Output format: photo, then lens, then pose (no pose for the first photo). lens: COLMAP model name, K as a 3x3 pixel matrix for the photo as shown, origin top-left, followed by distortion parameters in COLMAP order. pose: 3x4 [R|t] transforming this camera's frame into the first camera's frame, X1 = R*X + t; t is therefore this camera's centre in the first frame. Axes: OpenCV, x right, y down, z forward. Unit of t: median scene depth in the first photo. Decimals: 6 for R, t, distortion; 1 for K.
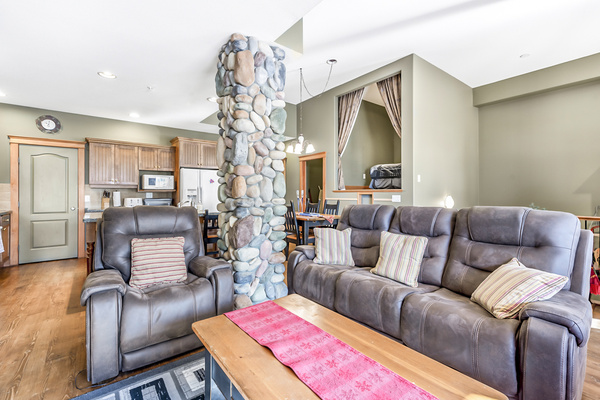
lens RADIAL K [[269.7, 0, 299.3], [0, 269.7, 193.2], [0, 0, 1]] dist [-0.000192, 0.000008]
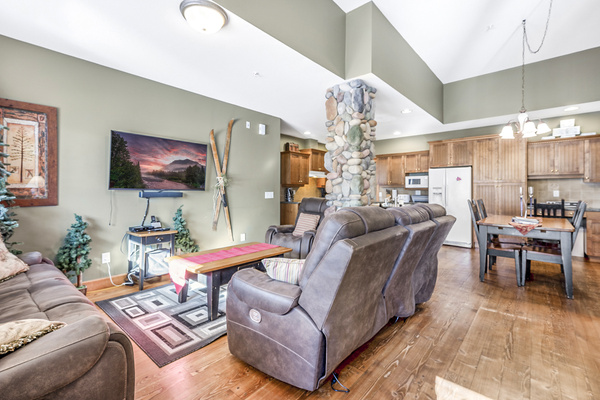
lens RADIAL K [[272.2, 0, 298.1], [0, 272.2, 192.2], [0, 0, 1]] dist [0.000229, -0.000059]
pose [[0.197698, 0.003473, -0.980257, 0.609791], [-0.000466, 0.999994, 0.003449, 0.001372], [0.980263, -0.000225, 0.197698, 0.246117]]
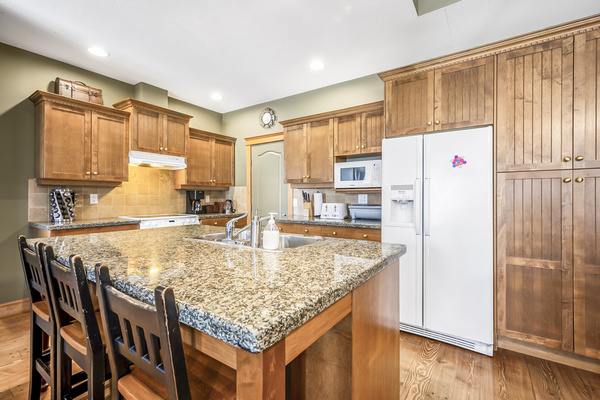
lens RADIAL K [[267.9, 0, 299.9], [0, 267.9, 197.7], [0, 0, 1]] dist [0.000692, 0.000039]
pose [[0.308338, 0.003477, -0.951271, -0.054110], [-0.000342, 0.999994, 0.003544, 0.003279], [0.951277, -0.000768, 0.308337, 0.769896]]
